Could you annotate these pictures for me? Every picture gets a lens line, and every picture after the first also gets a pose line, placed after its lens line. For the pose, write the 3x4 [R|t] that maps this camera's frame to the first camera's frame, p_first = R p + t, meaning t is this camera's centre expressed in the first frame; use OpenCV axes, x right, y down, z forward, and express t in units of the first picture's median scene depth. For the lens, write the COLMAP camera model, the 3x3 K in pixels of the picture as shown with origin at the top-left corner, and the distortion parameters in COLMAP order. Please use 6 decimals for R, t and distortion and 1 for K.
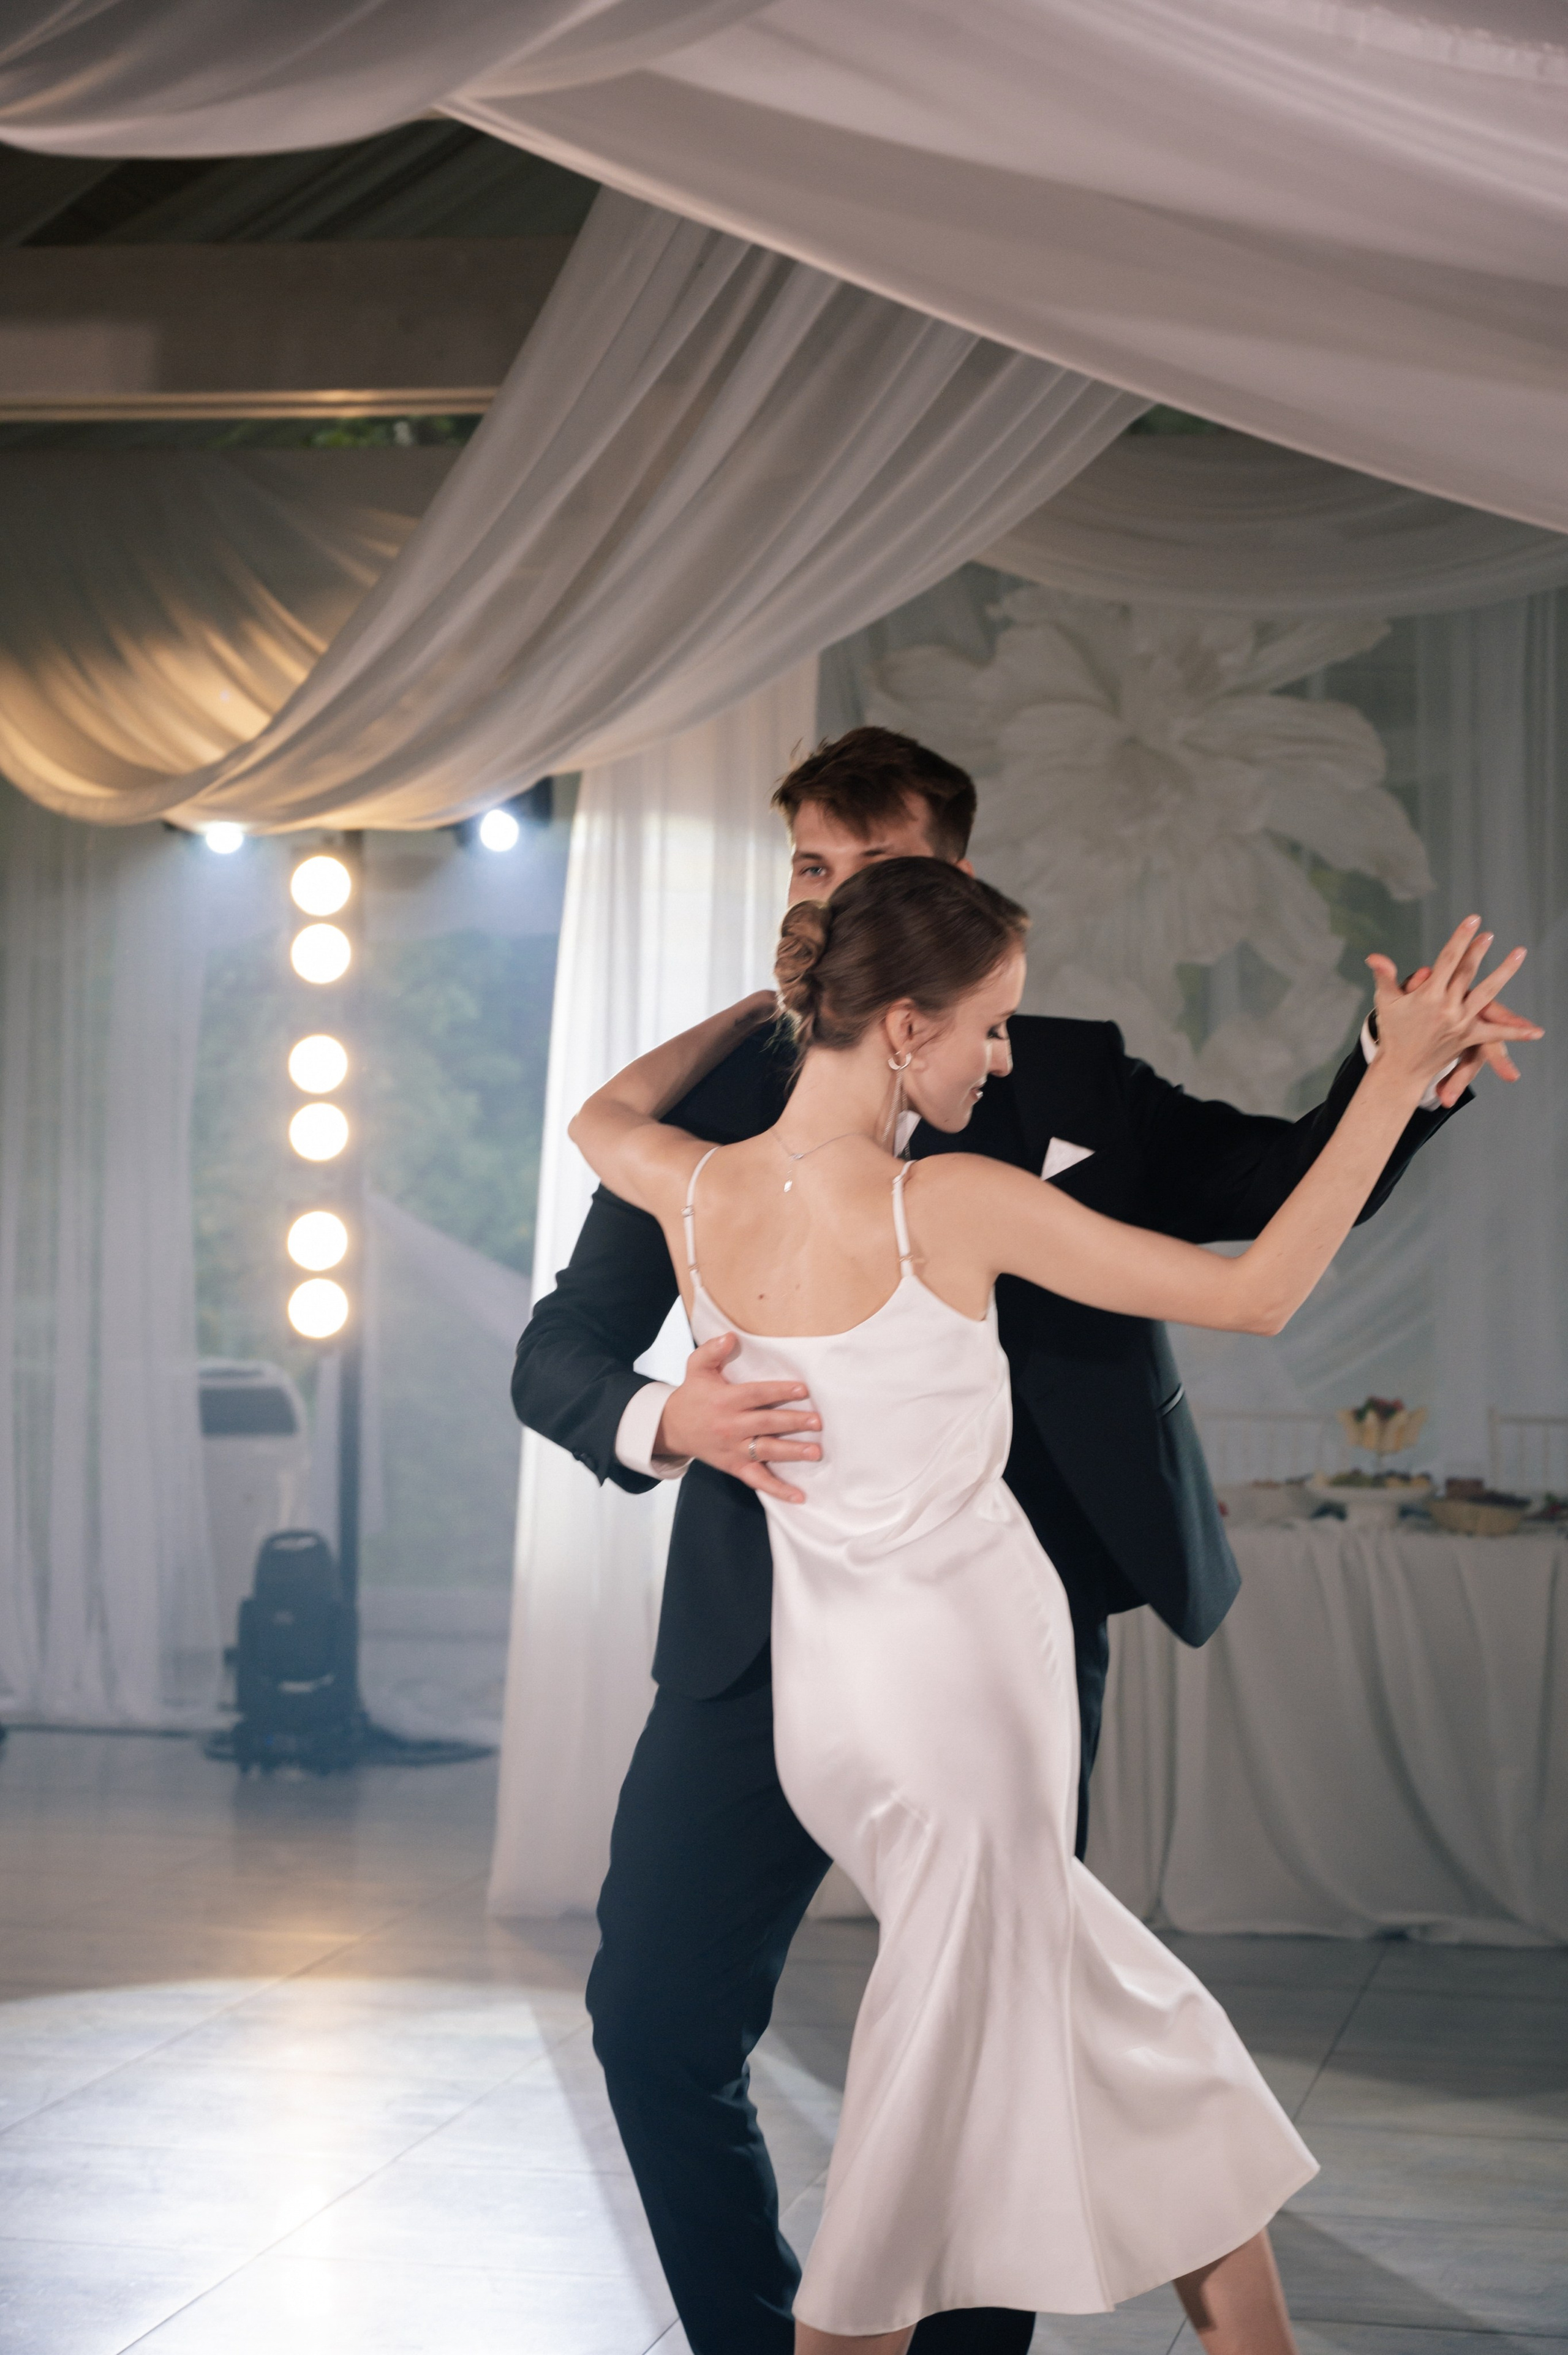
lens RADIAL K [[4716.4, 0, 779.4], [0, 4716.4, 1179.7], [0, 0, 1]] dist [0.054411, 0.000000]
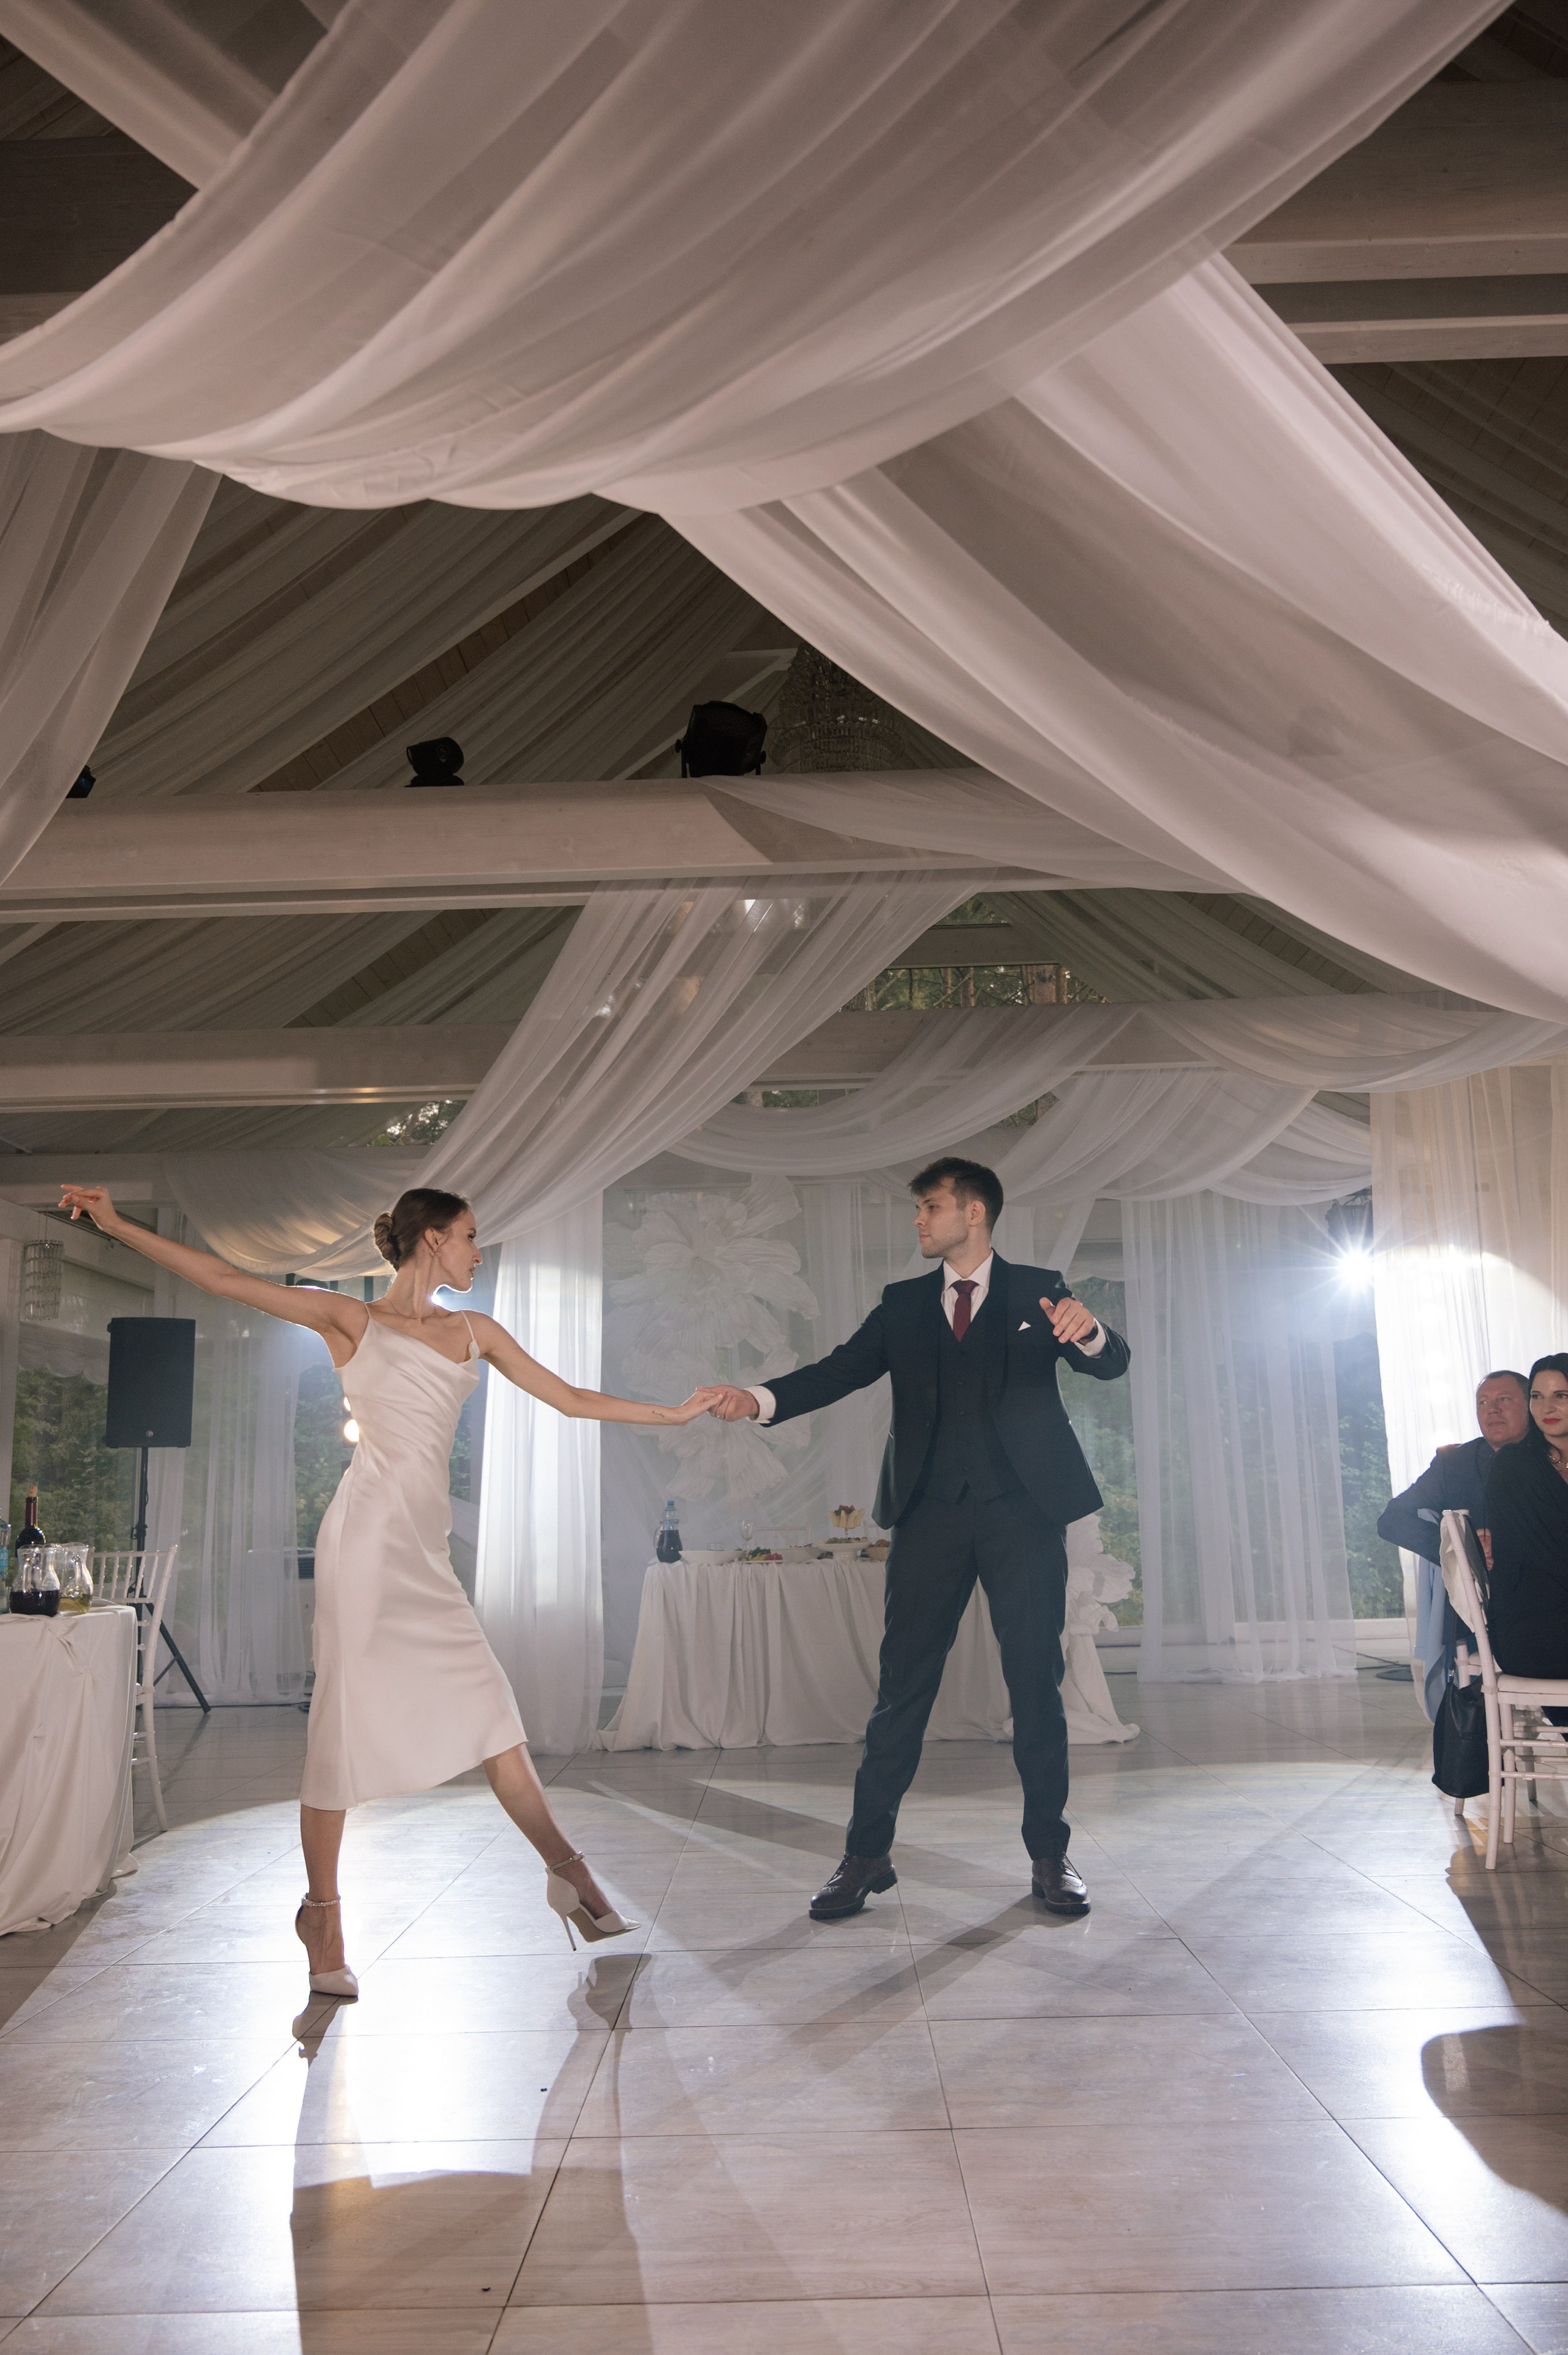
lens RADIAL K [[1732.0, 0, 772.7], [0, 1732.0, 1176.6], [0, 0, 1]] dist [-0.004494, 0.000538]
pose [[0.981640, -0.005729, 0.190655, -0.071012], [0.042813, 0.980662, -0.190969, 0.047935], [-0.185874, 0.195626, 0.962903, 0.138022]]
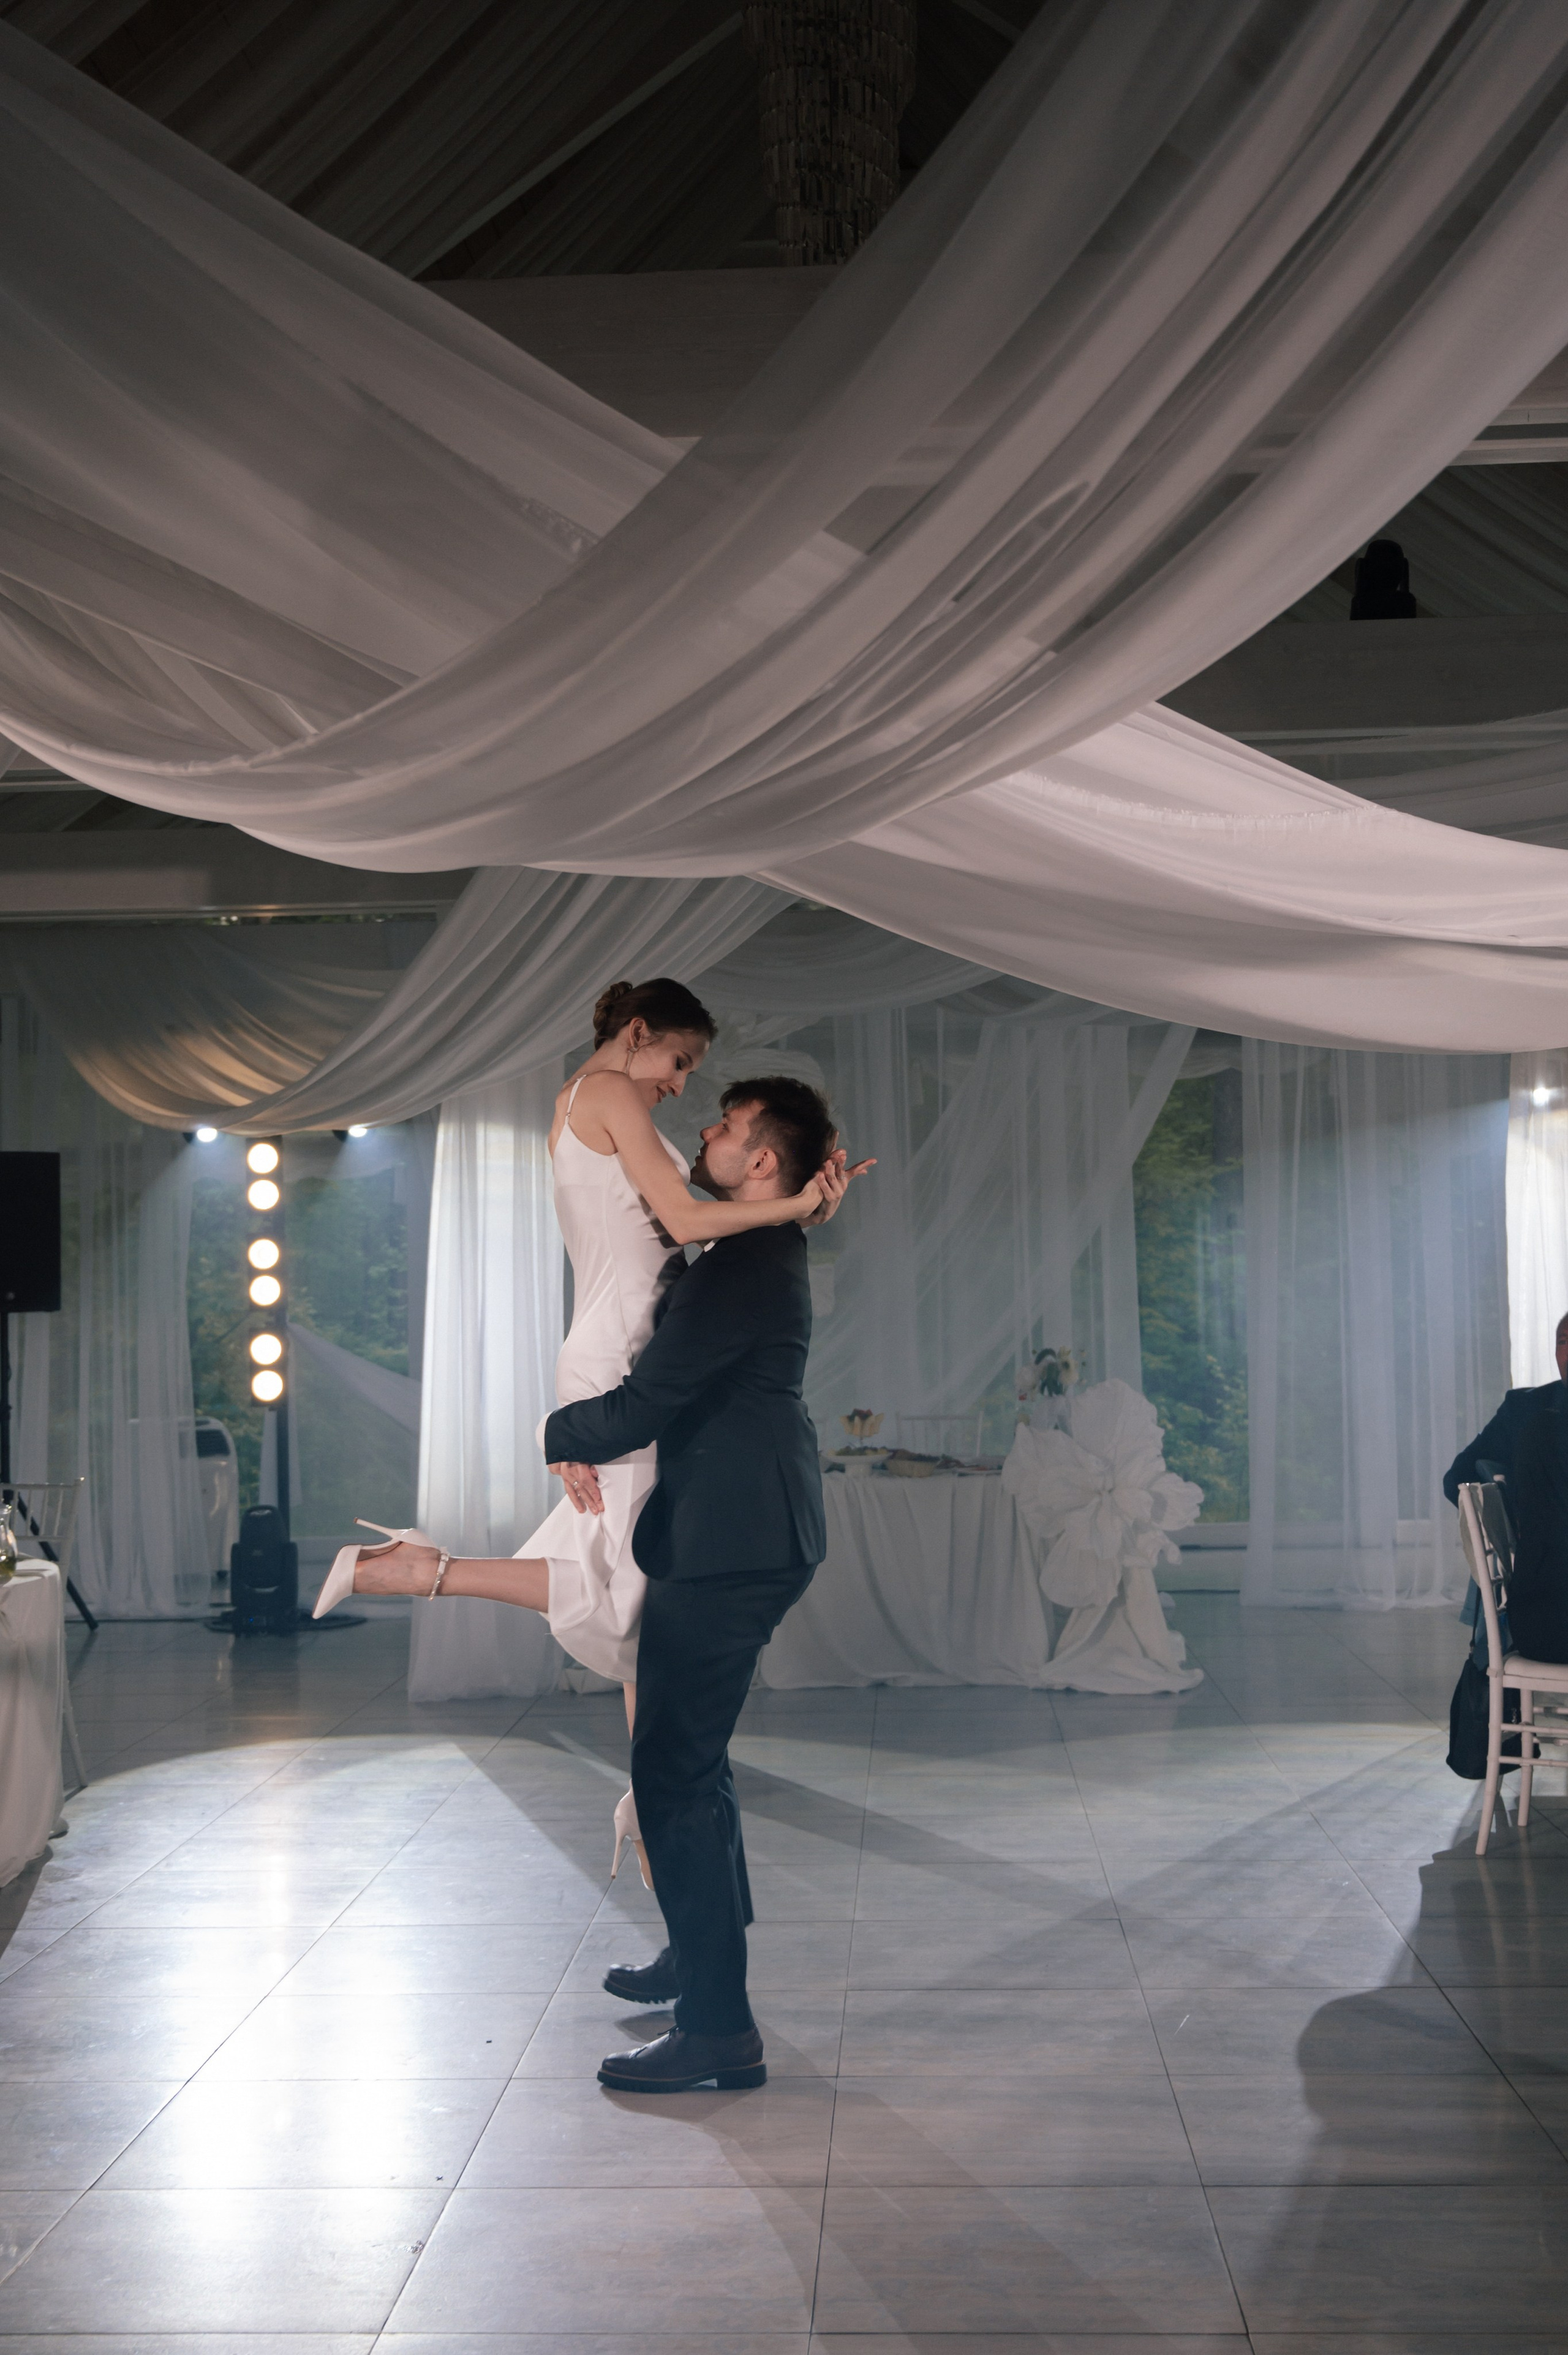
lens RADIAL K [[2633.8, 0, 776.8], [0, 2633.8, 1209.7], [0, 0, 1]] dist [0.011712, 0.000000]
pose [[0.987037, -0.029062, 0.157840, -0.075138], [0.034328, 0.998938, -0.030741, -0.003954], [-0.156778, 0.035761, 0.986986, -0.072504]]
